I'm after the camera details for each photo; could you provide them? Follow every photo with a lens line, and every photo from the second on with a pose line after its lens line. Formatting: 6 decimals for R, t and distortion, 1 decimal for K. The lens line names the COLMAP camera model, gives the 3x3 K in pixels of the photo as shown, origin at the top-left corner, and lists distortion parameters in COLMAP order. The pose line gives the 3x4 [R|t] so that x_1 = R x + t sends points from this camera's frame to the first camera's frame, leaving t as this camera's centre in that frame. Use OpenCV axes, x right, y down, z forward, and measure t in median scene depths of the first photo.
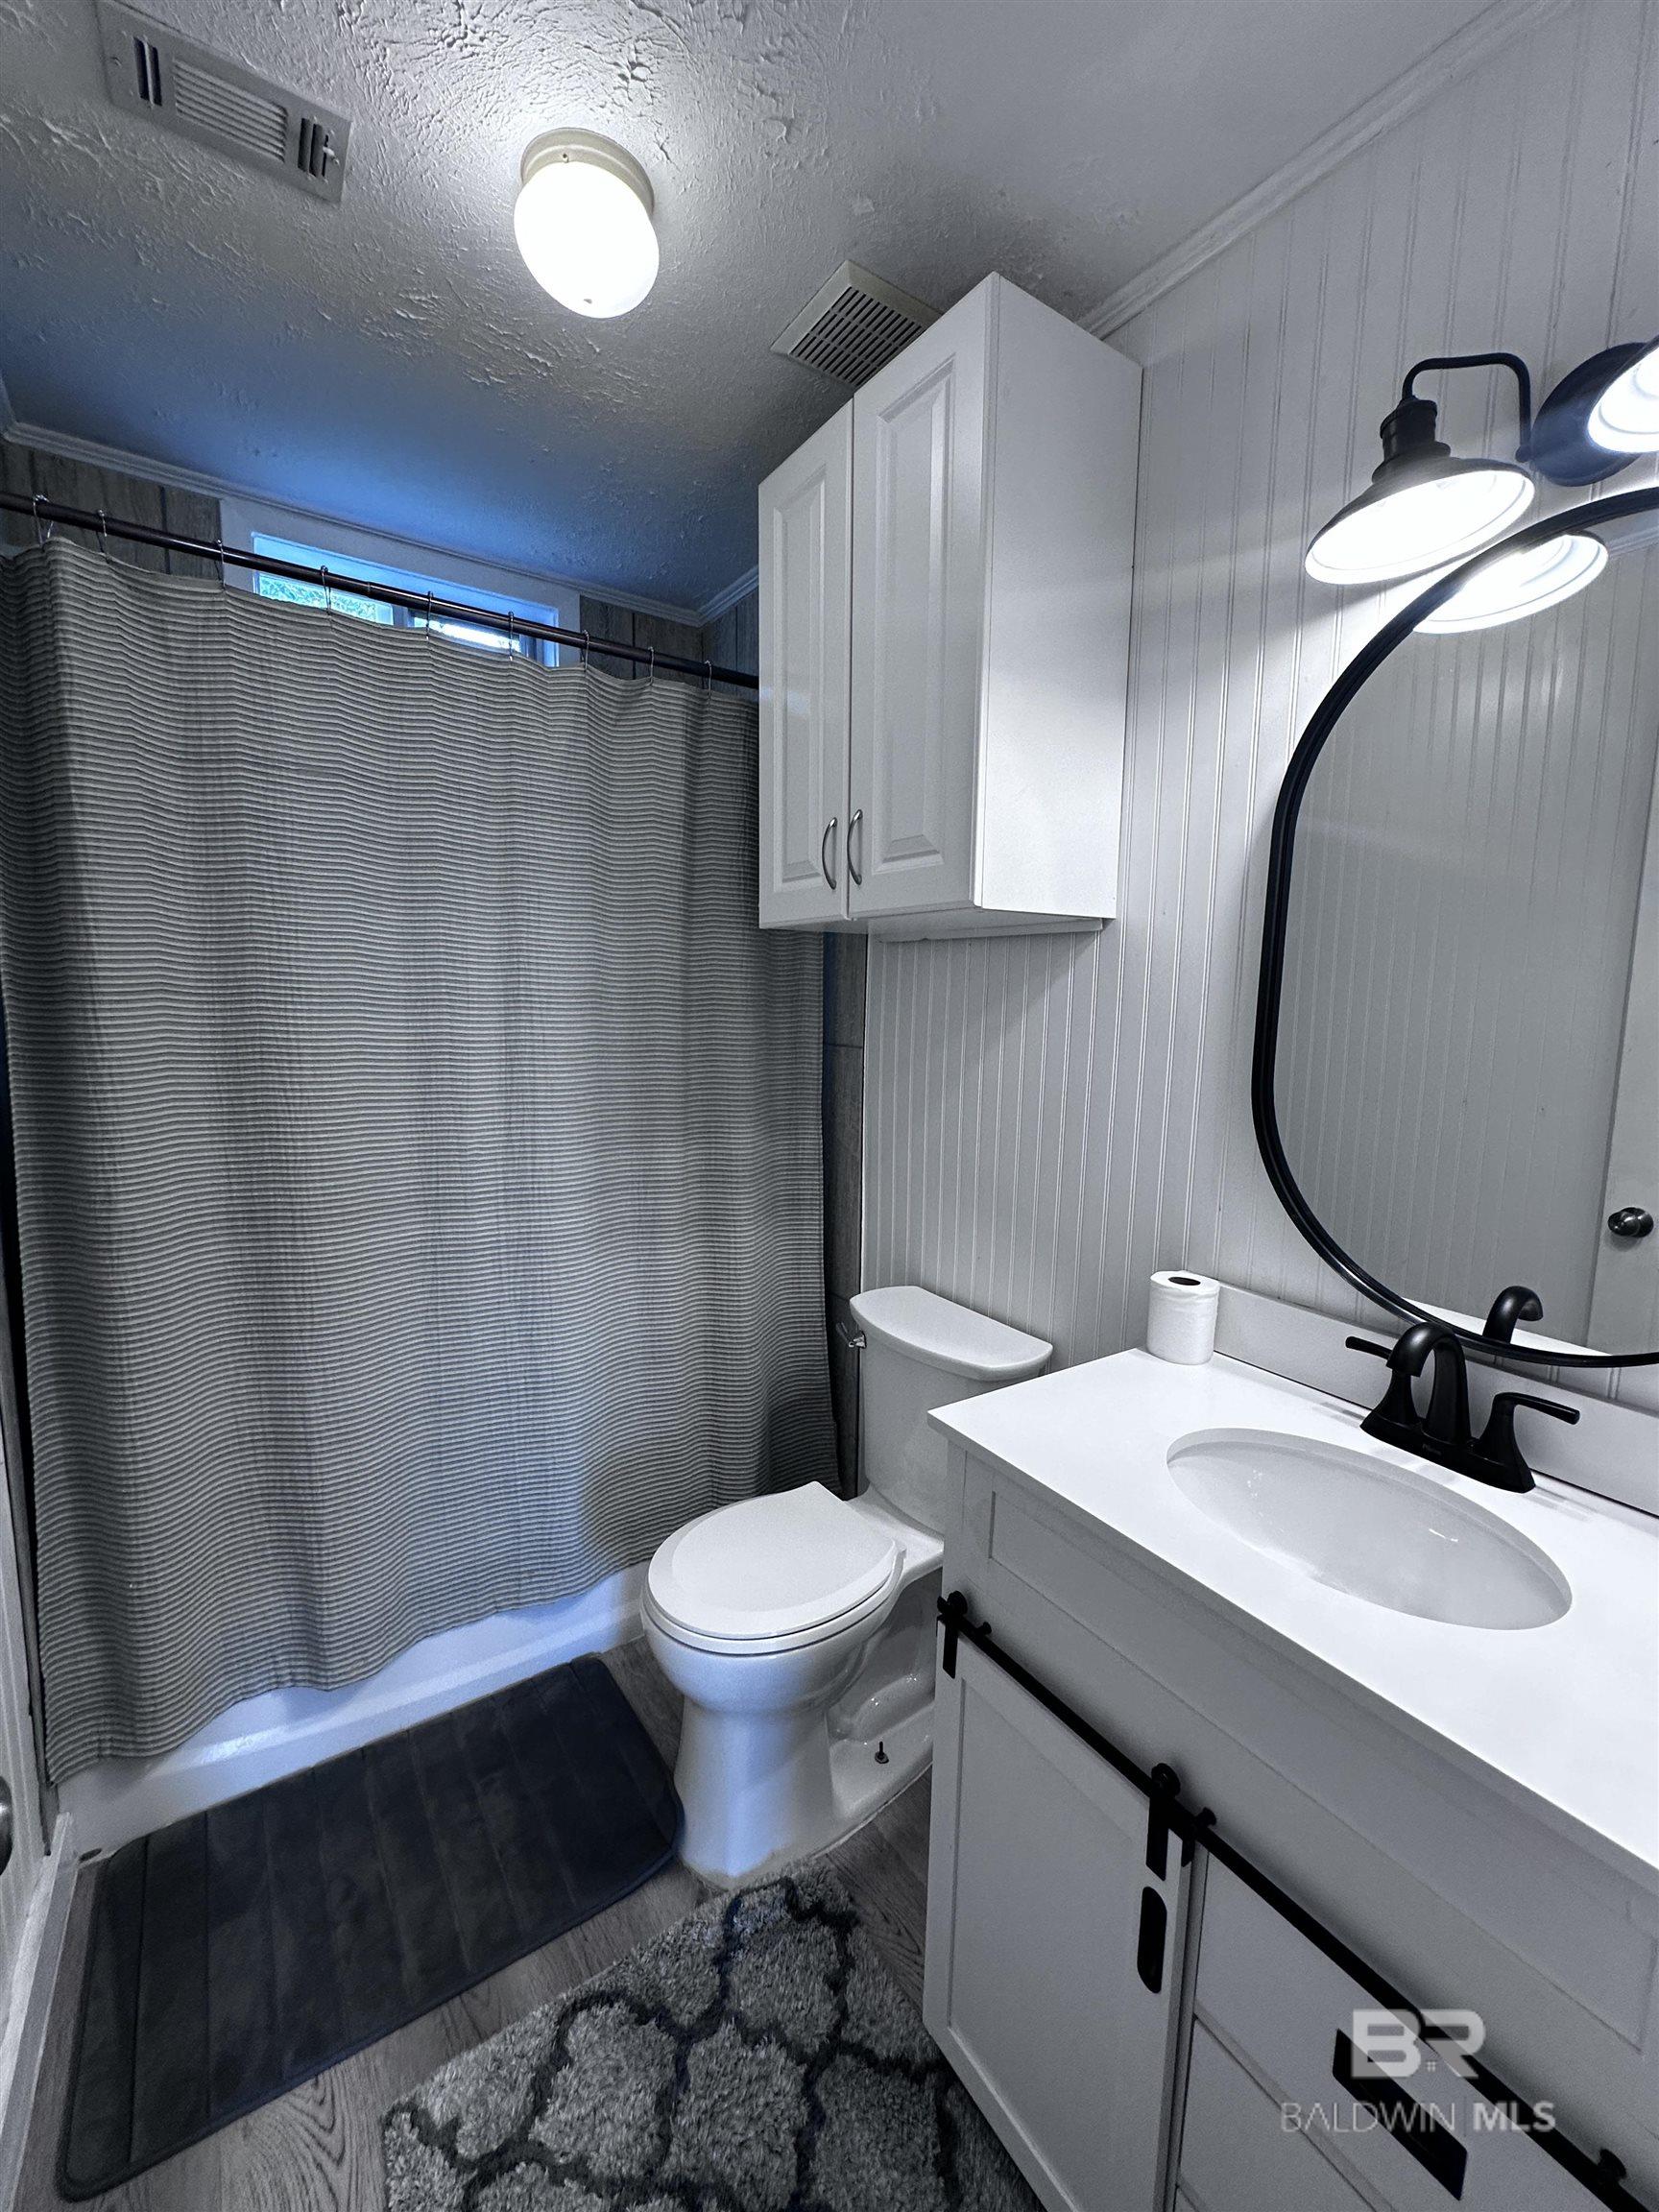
lens RADIAL K [[881.0, 0, 829.5], [0, 881.0, 1106.0], [0, 0, 1]] dist [-0.002673, 0.000453]
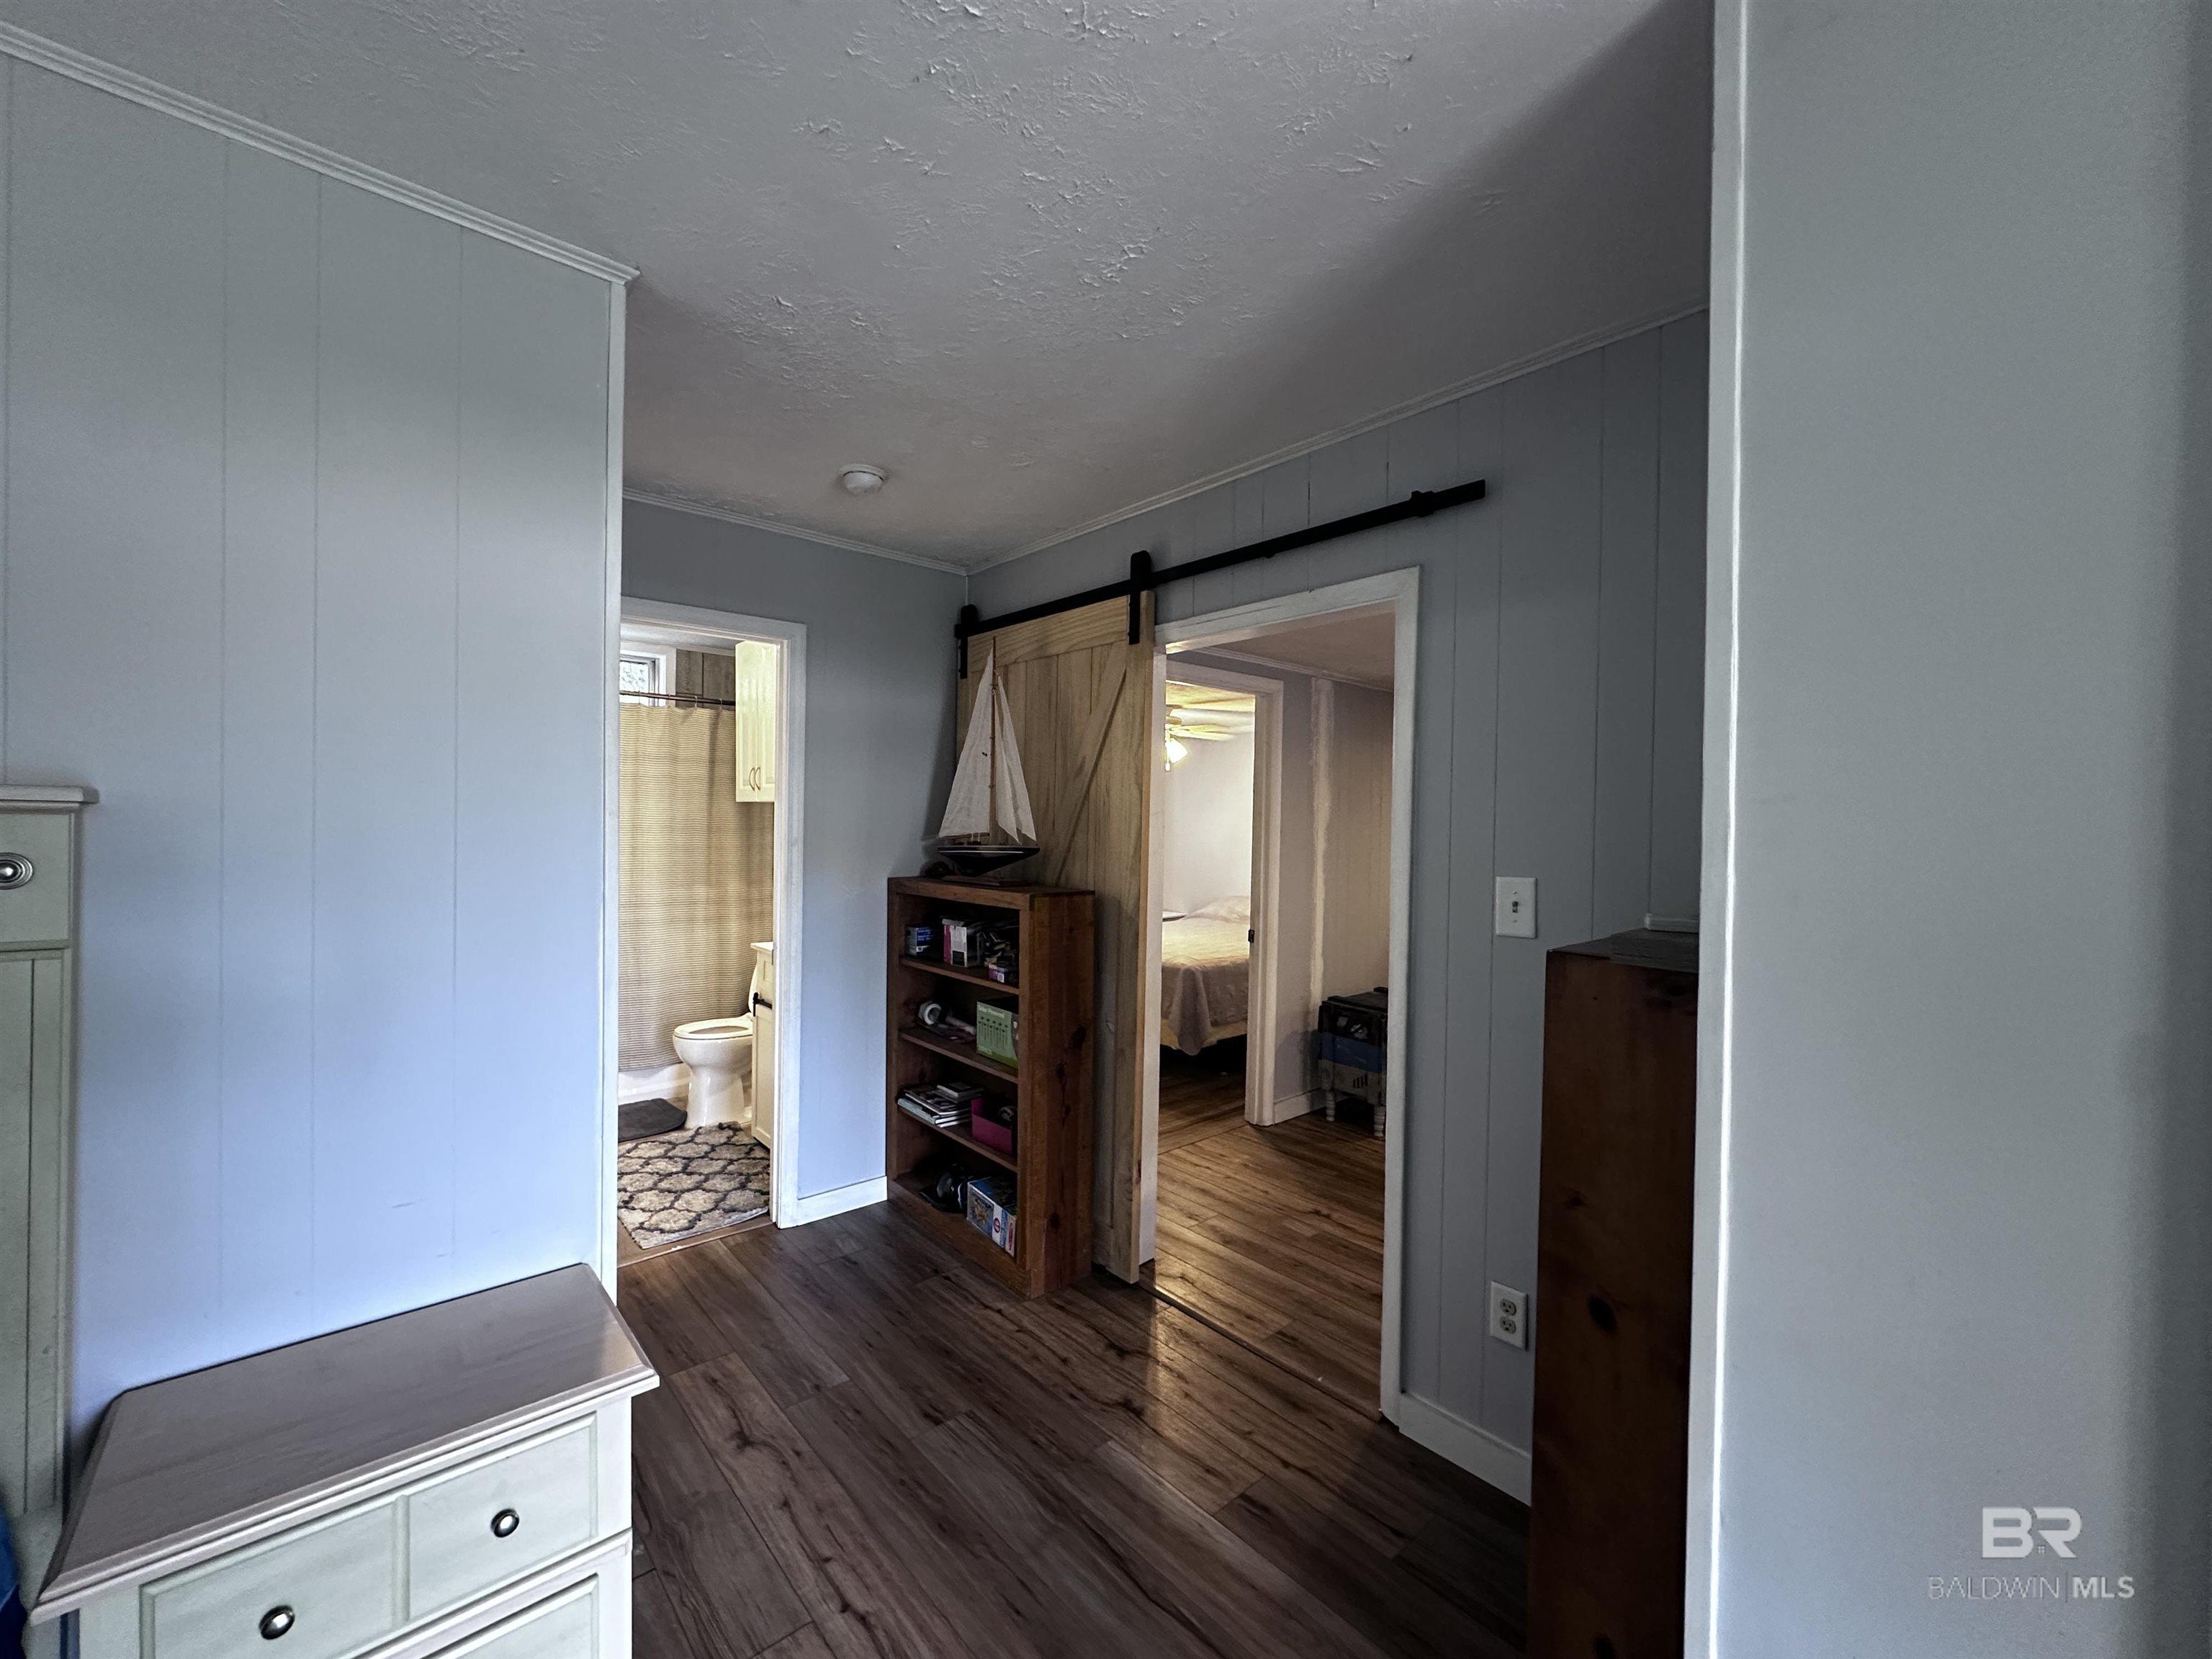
lens RADIAL K [[881.0, 0, 1099.0], [0, 881.0, 833.3], [0, 0, 1]] dist [-0.002673, 0.000453]
pose [[0.991488, -0.002692, 0.130170, 0.645889], [0.015779, 0.994902, -0.099607, 0.165293], [-0.129238, 0.100813, 0.986476, -1.704700]]
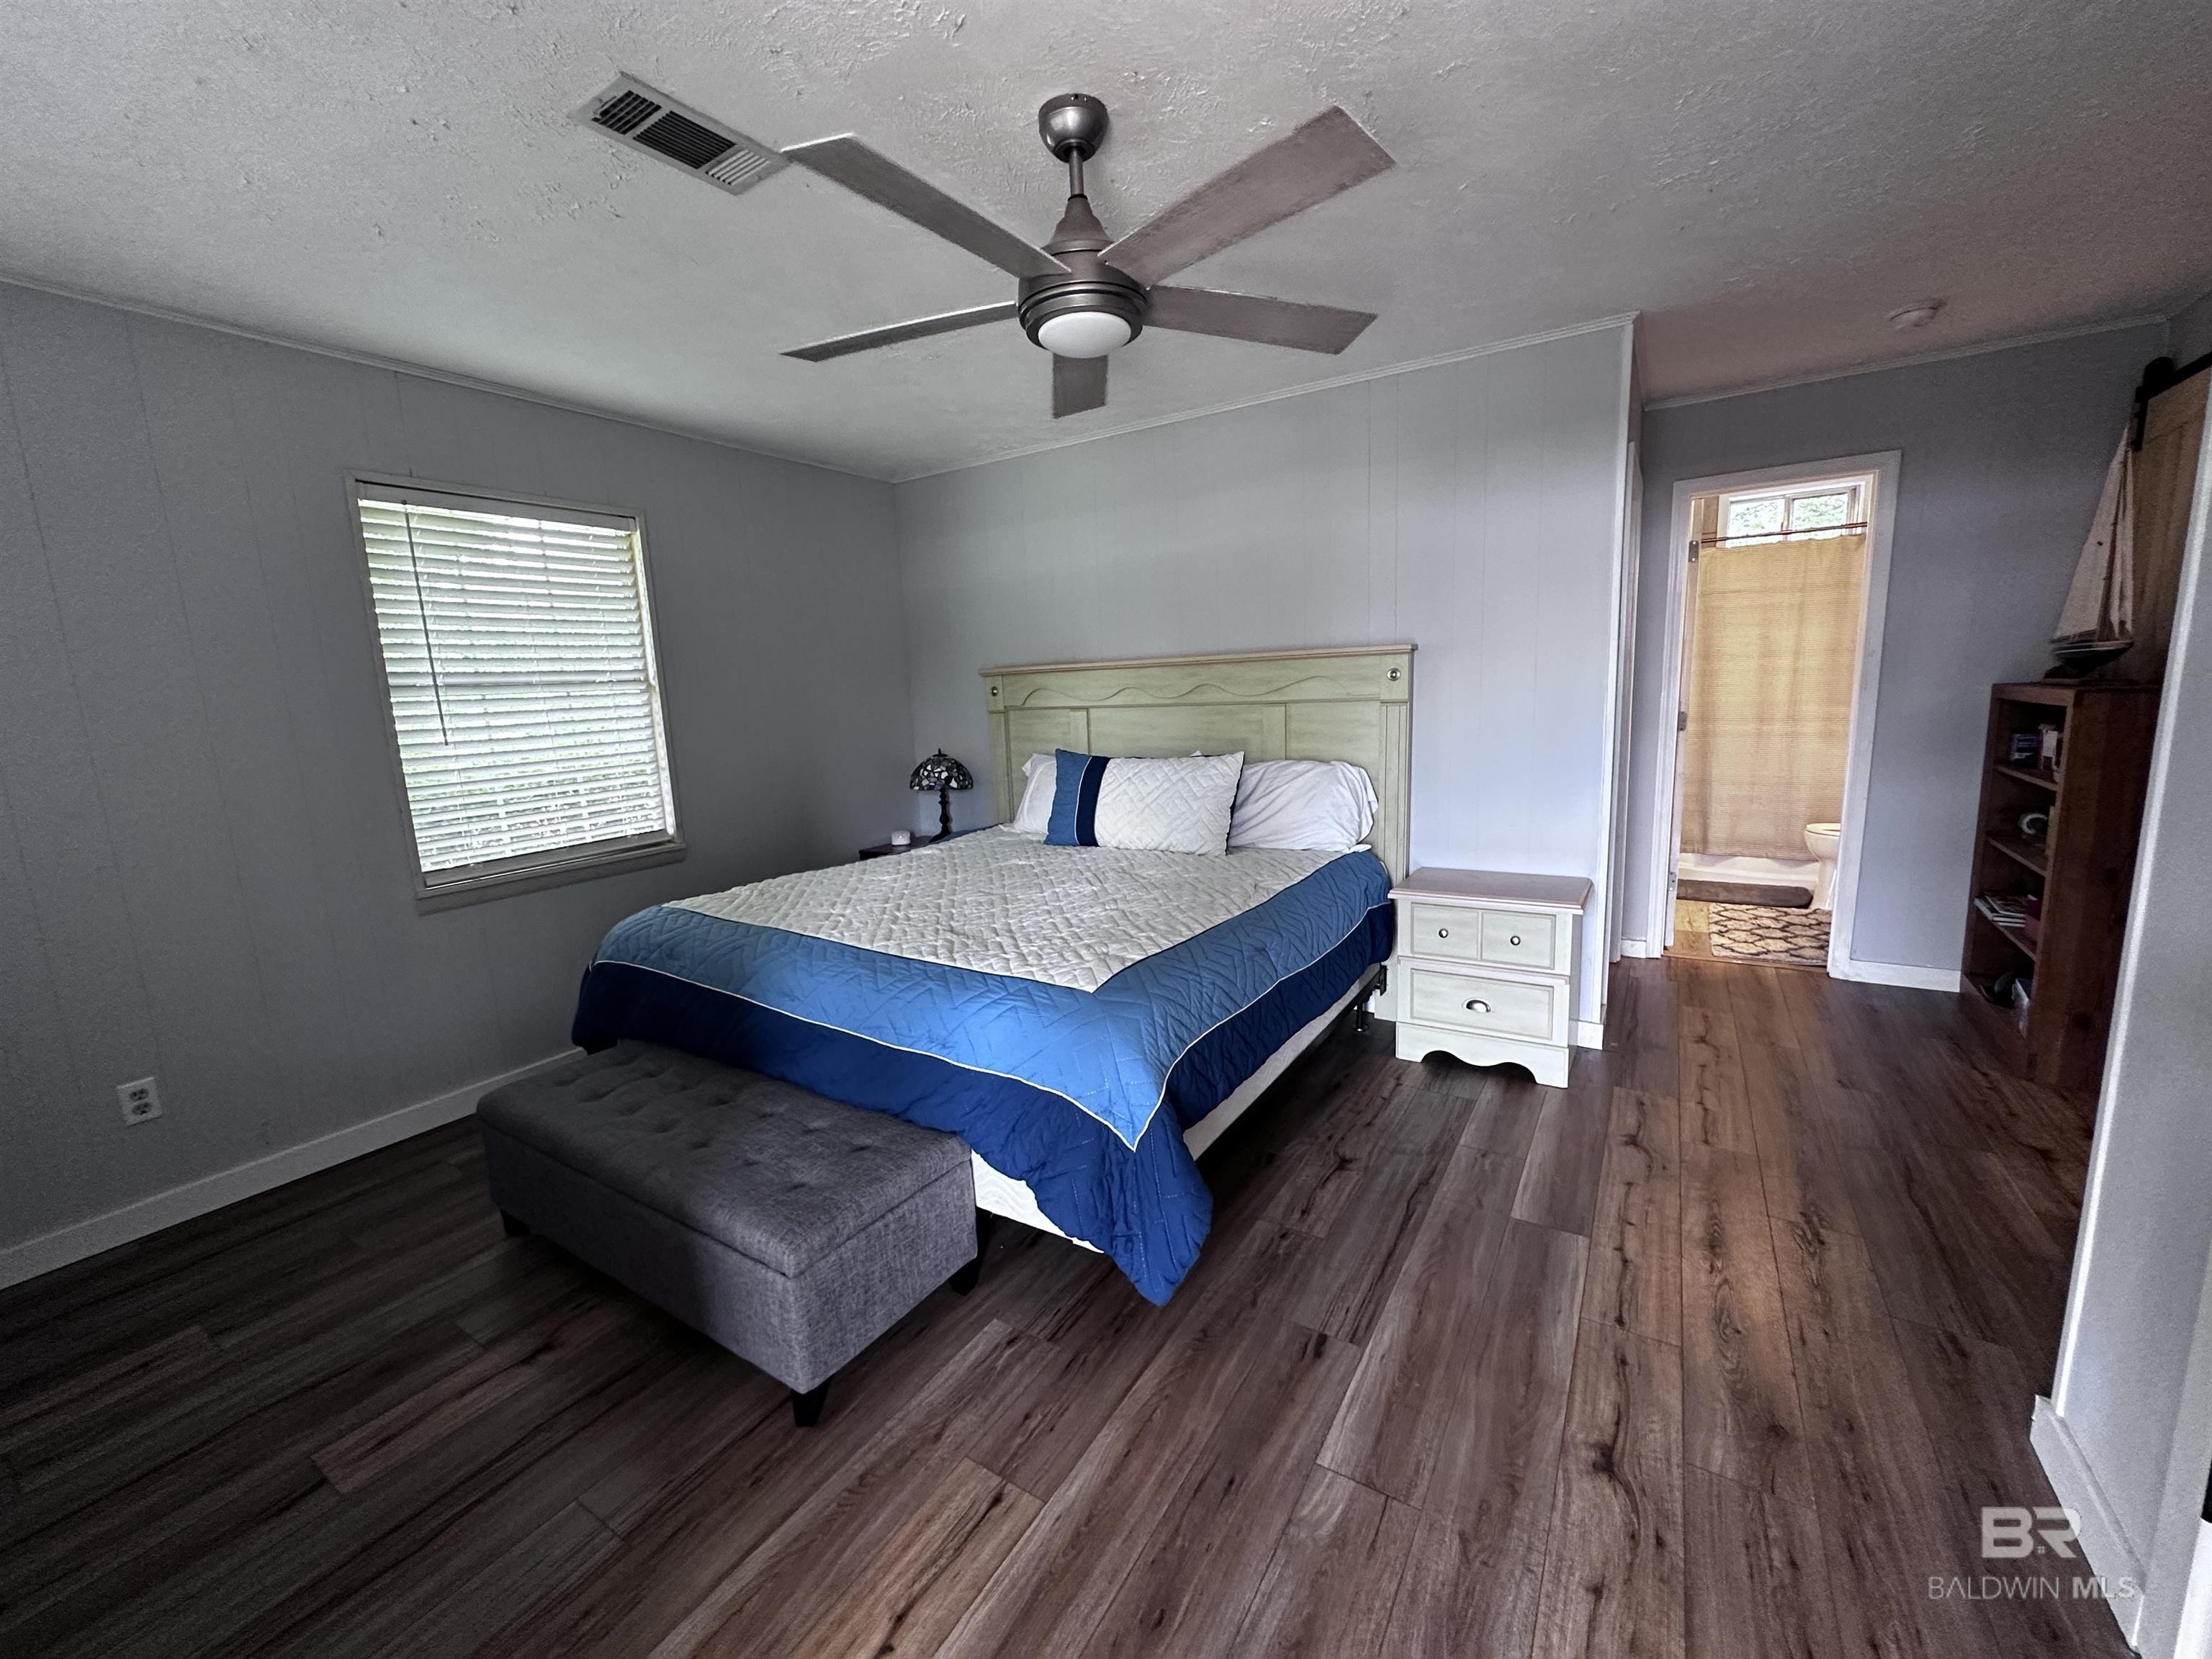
lens RADIAL K [[881.0, 0, 1099.0], [0, 881.0, 833.3], [0, 0, 1]] dist [-0.002673, 0.000453]
pose [[0.393396, 0.119435, -0.911578, 1.454171], [-0.054364, 0.992813, 0.106618, 0.288675], [0.917761, 0.007614, 0.397061, -2.295063]]
